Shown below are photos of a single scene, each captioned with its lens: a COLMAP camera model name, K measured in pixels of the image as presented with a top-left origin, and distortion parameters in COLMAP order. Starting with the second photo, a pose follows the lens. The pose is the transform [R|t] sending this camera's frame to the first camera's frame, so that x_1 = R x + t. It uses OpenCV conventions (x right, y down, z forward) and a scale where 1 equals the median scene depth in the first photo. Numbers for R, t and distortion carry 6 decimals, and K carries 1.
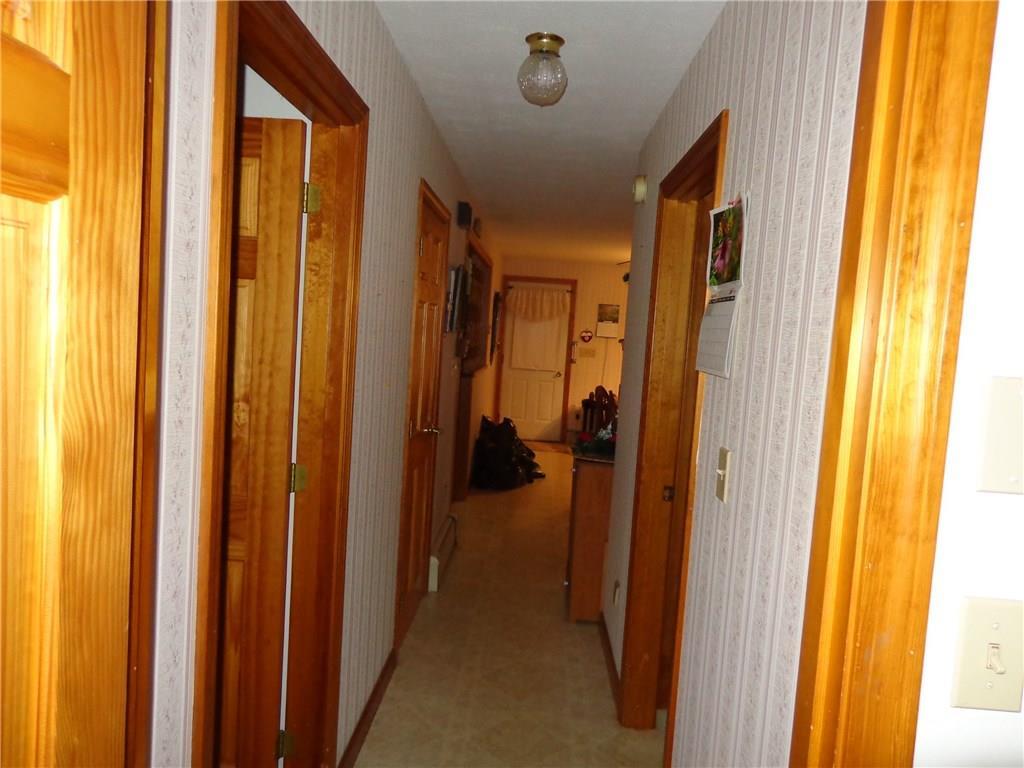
lens RADIAL K [[721.7, 0, 512.0], [0, 721.7, 384.0], [0, 0, 1]] dist [0.000471, 0.001308]
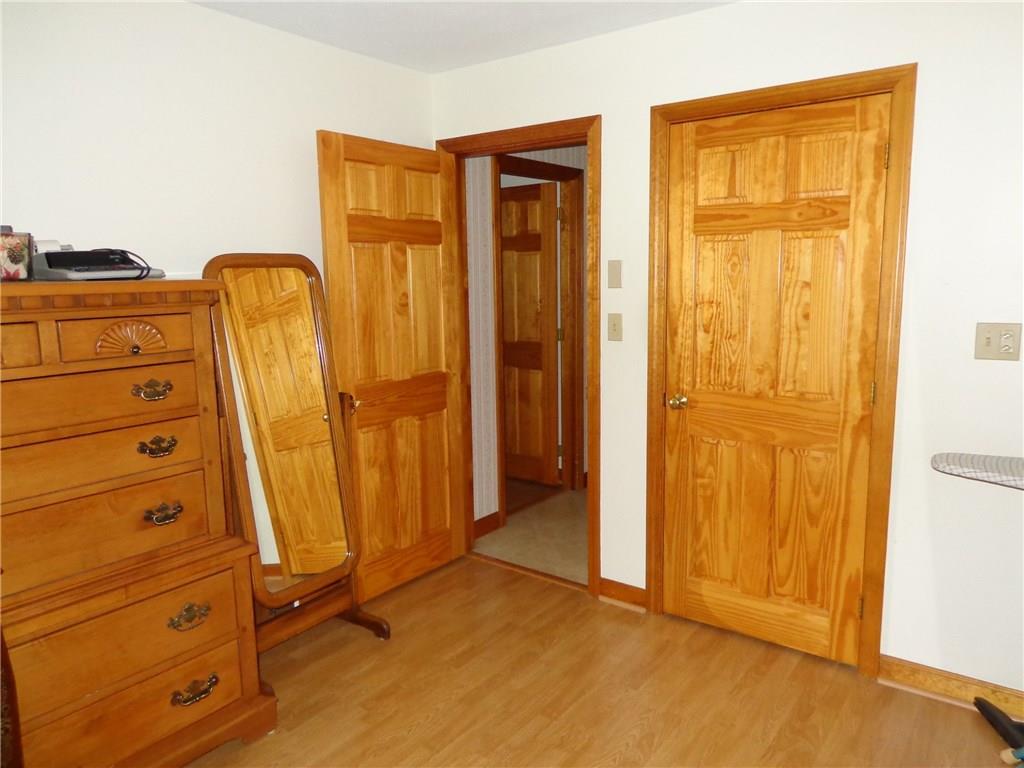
lens RADIAL K [[721.7, 0, 512.0], [0, 721.7, 384.0], [0, 0, 1]] dist [0.000471, 0.001308]
pose [[0.813930, 0.005470, -0.580937, 0.874295], [0.027295, 0.998491, 0.047645, 0.163667], [0.580321, -0.054637, 0.812553, -0.933553]]
